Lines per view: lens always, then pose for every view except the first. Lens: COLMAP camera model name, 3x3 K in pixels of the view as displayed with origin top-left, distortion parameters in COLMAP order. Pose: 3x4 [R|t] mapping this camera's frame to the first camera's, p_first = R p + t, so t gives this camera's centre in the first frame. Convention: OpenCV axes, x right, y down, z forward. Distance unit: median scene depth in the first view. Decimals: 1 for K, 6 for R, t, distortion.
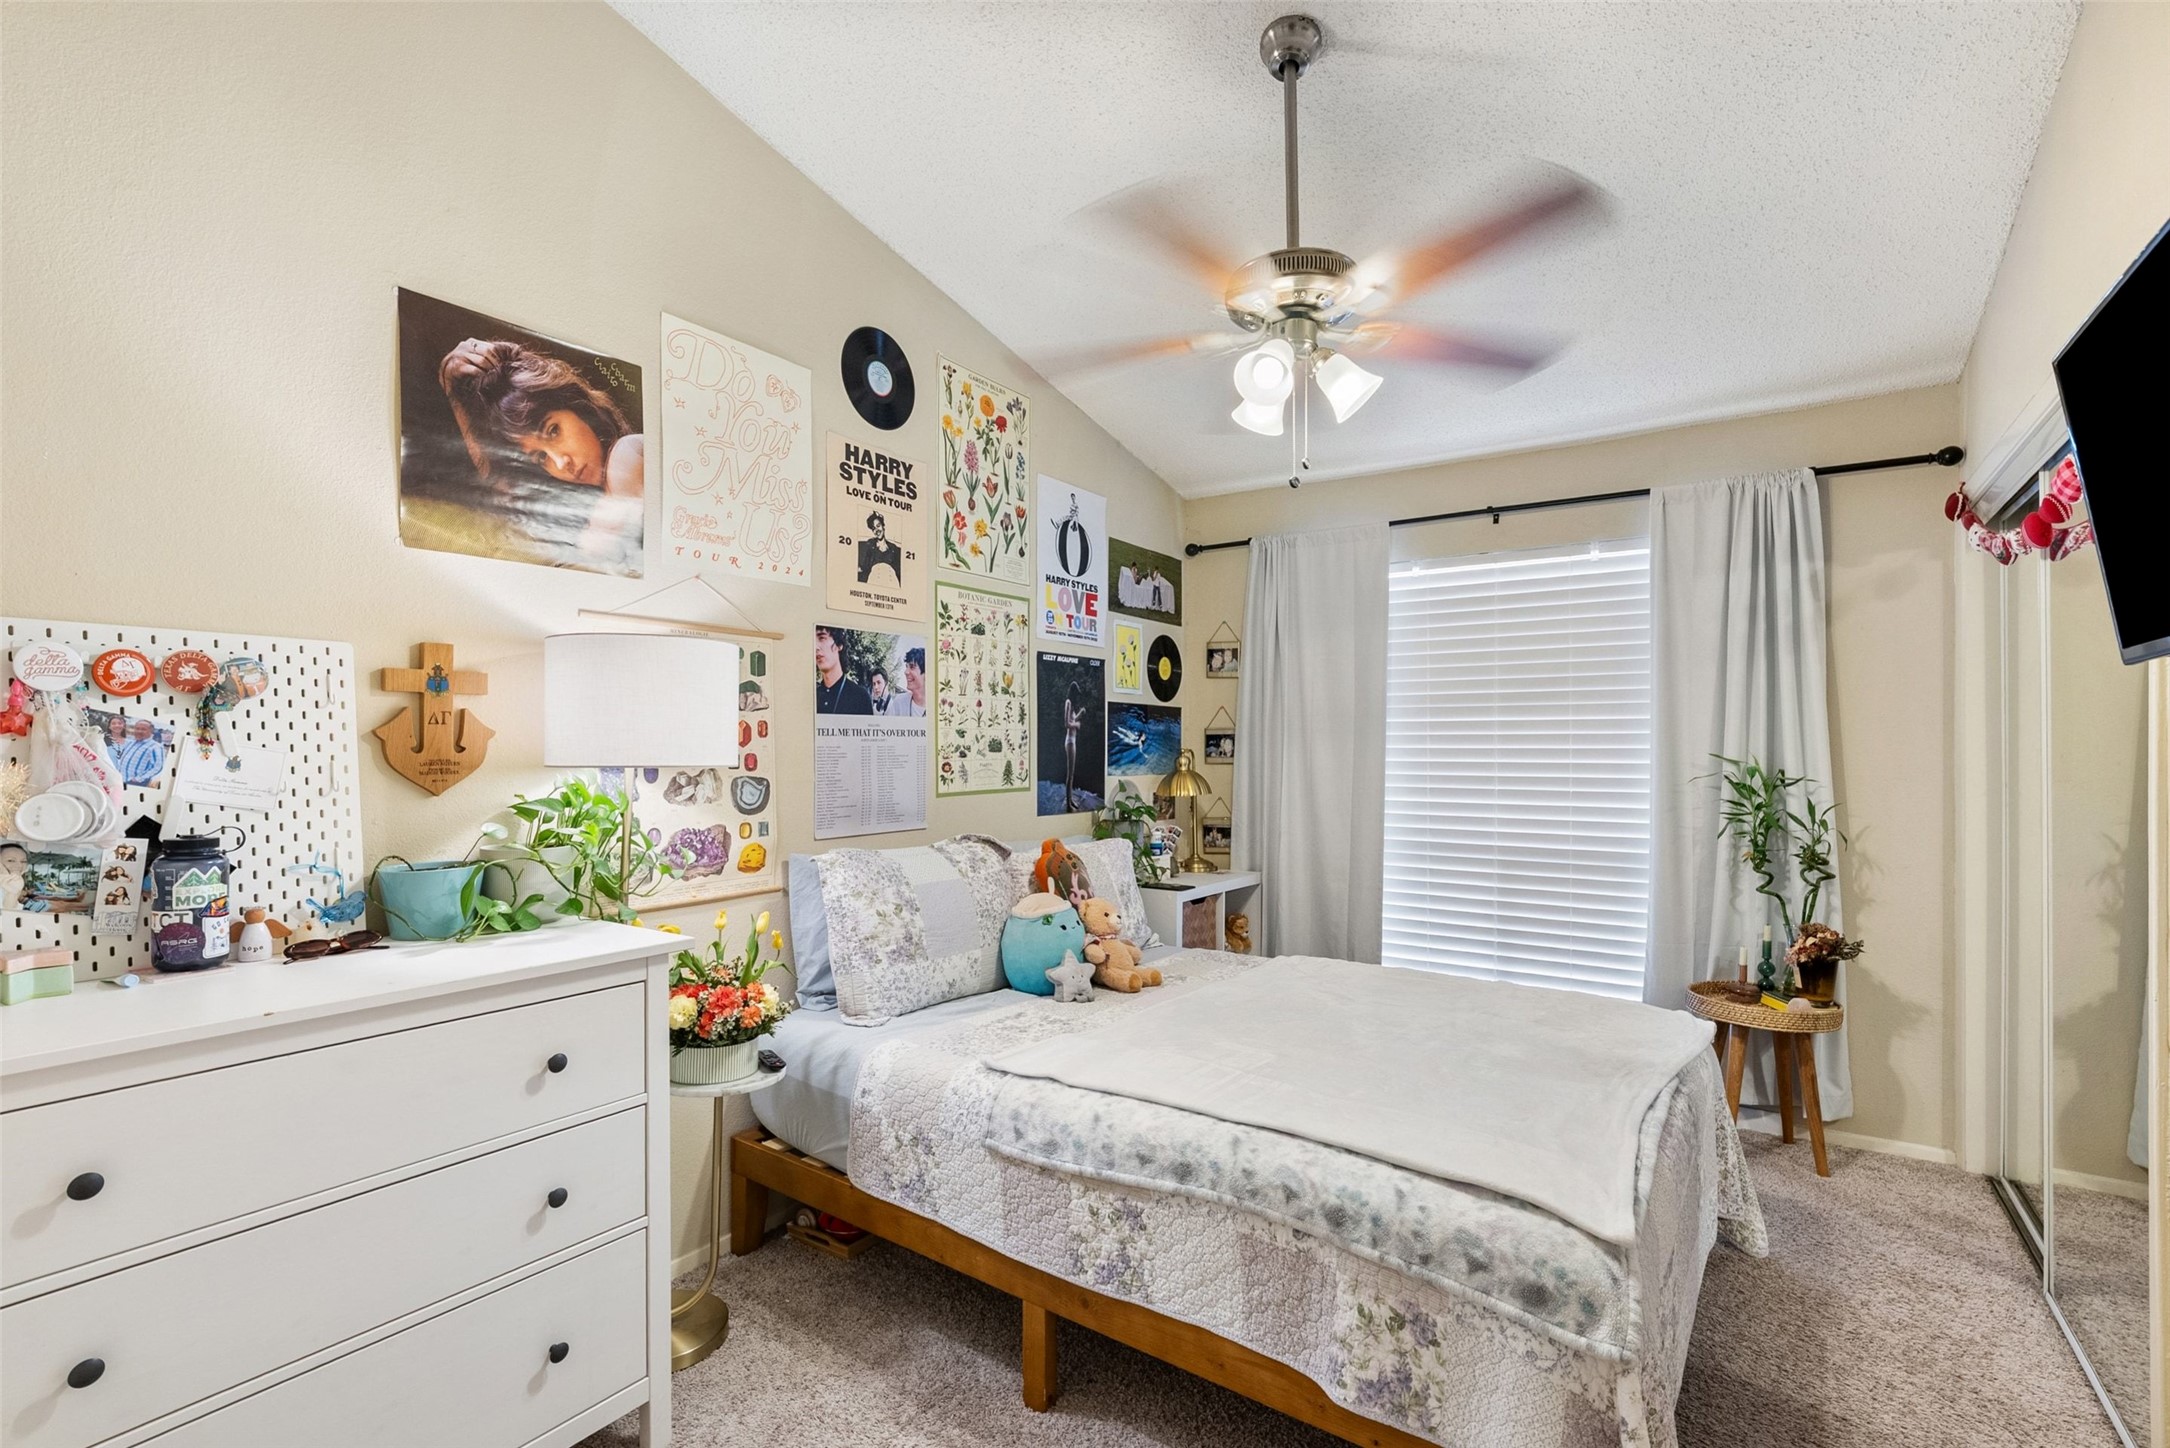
lens RADIAL K [[1050.4, 0, 1083.9], [0, 1050.4, 741.6], [0, 0, 1]] dist [-0.002126, 0.000568]
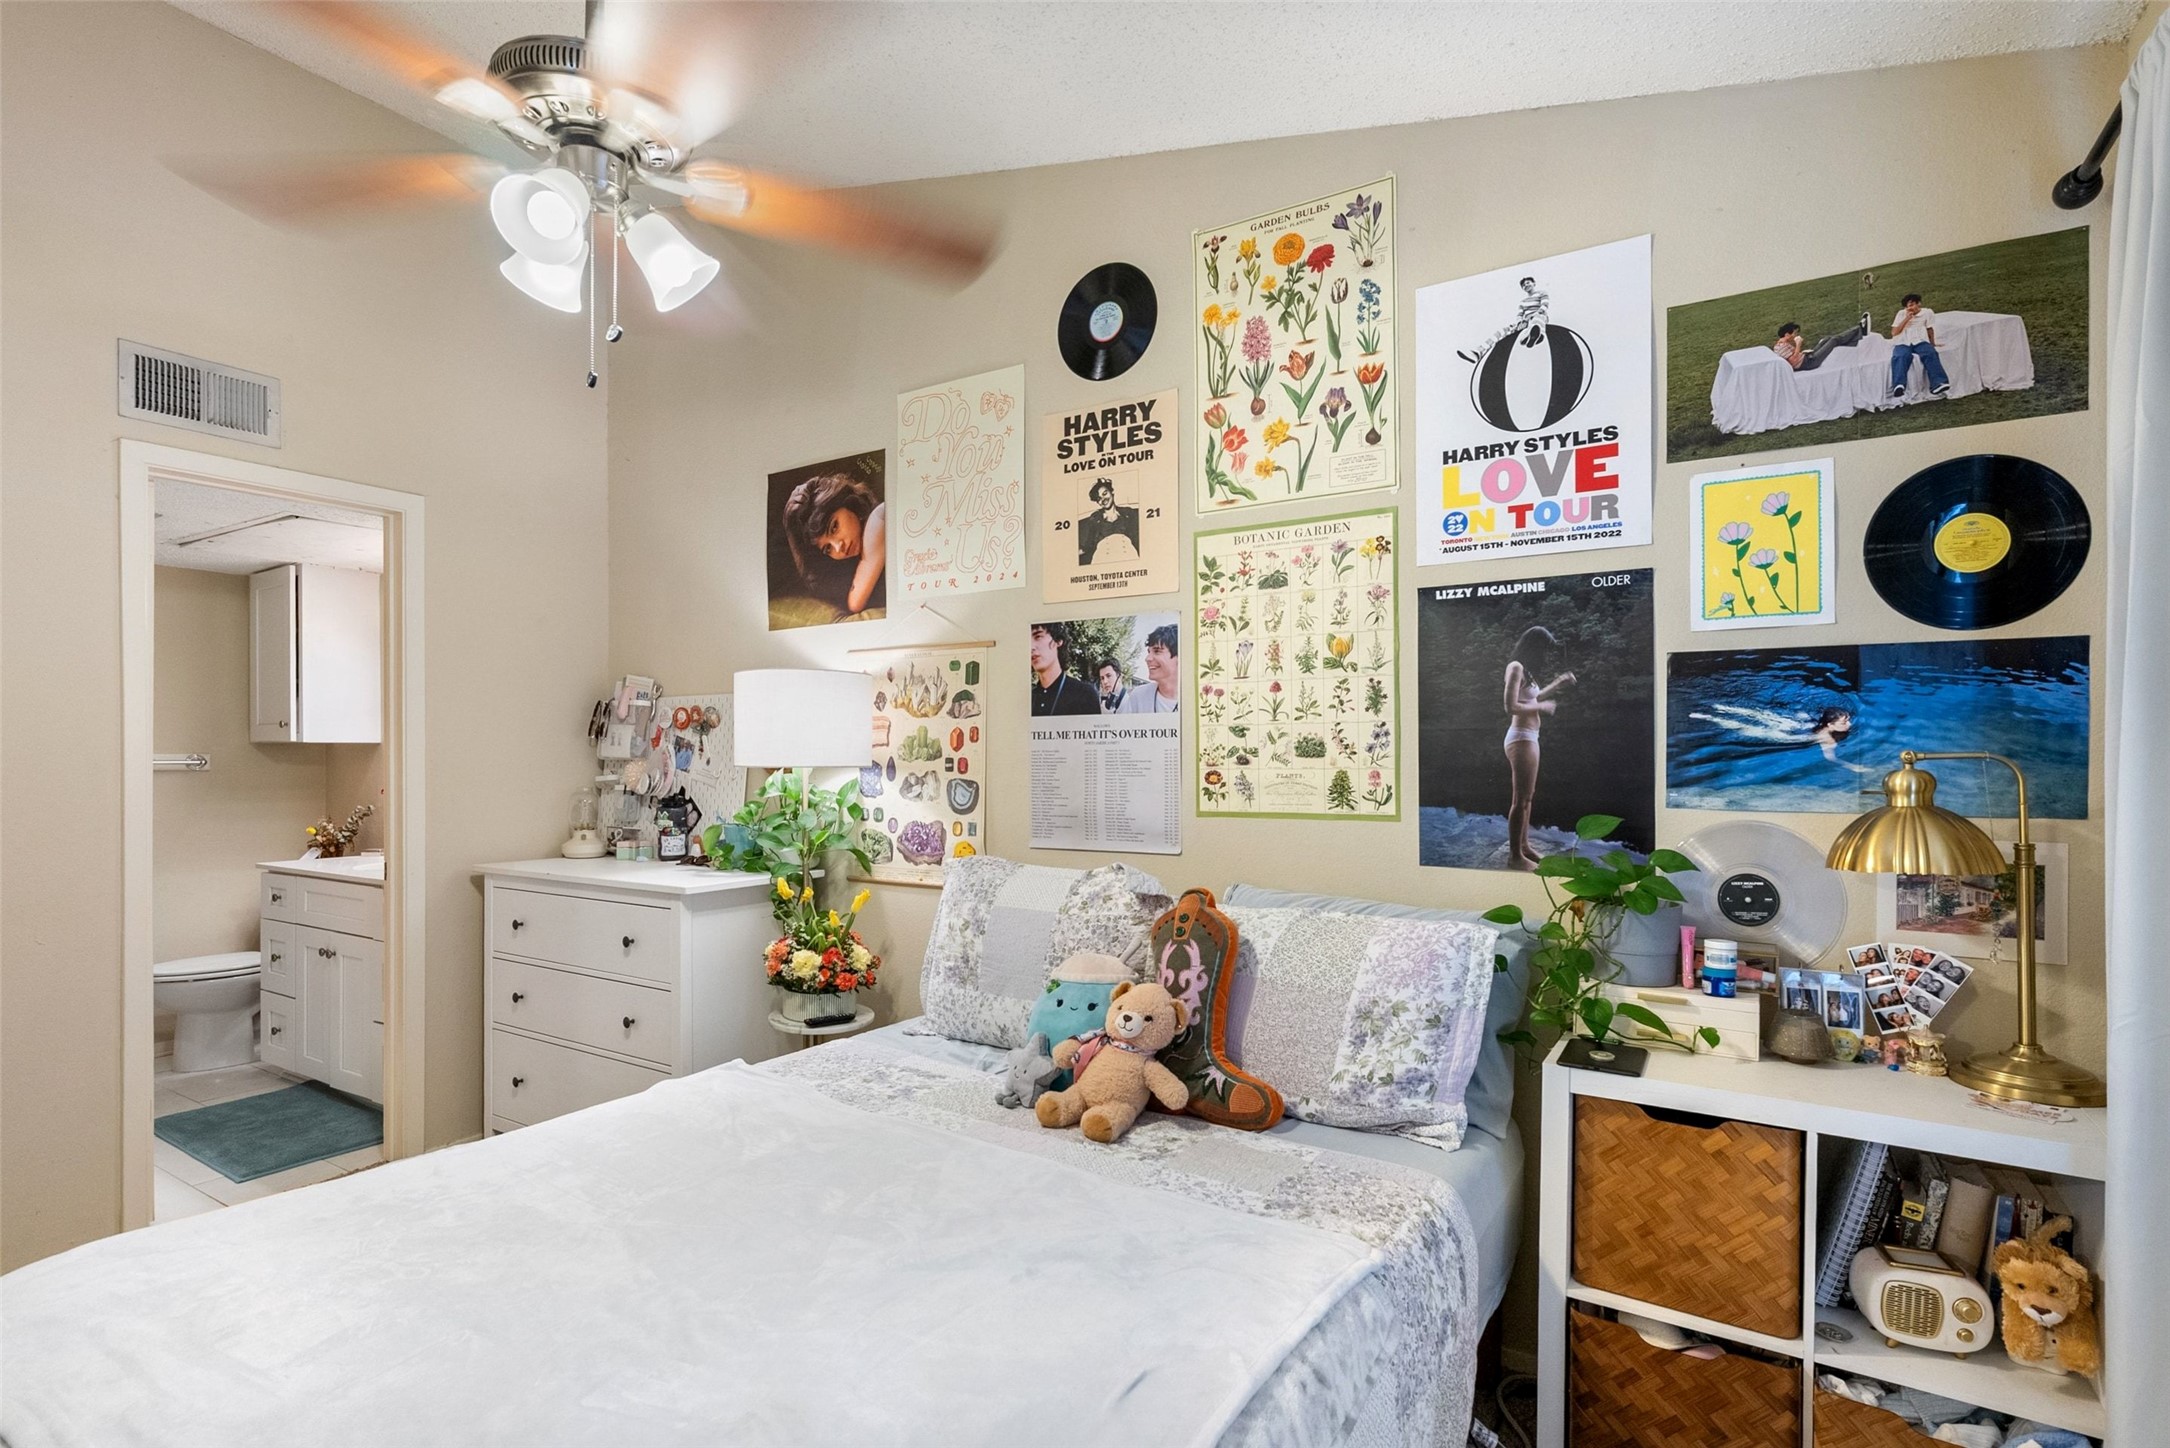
lens RADIAL K [[1050.4, 0, 1073.5], [0, 1050.4, 763.1], [0, 0, 1]] dist [-0.002126, 0.000568]
pose [[0.011980, 0.001454, -0.999927, 0.638458], [0.003896, 0.999991, 0.001500, 0.013208], [0.999921, -0.003914, 0.011974, 0.925385]]
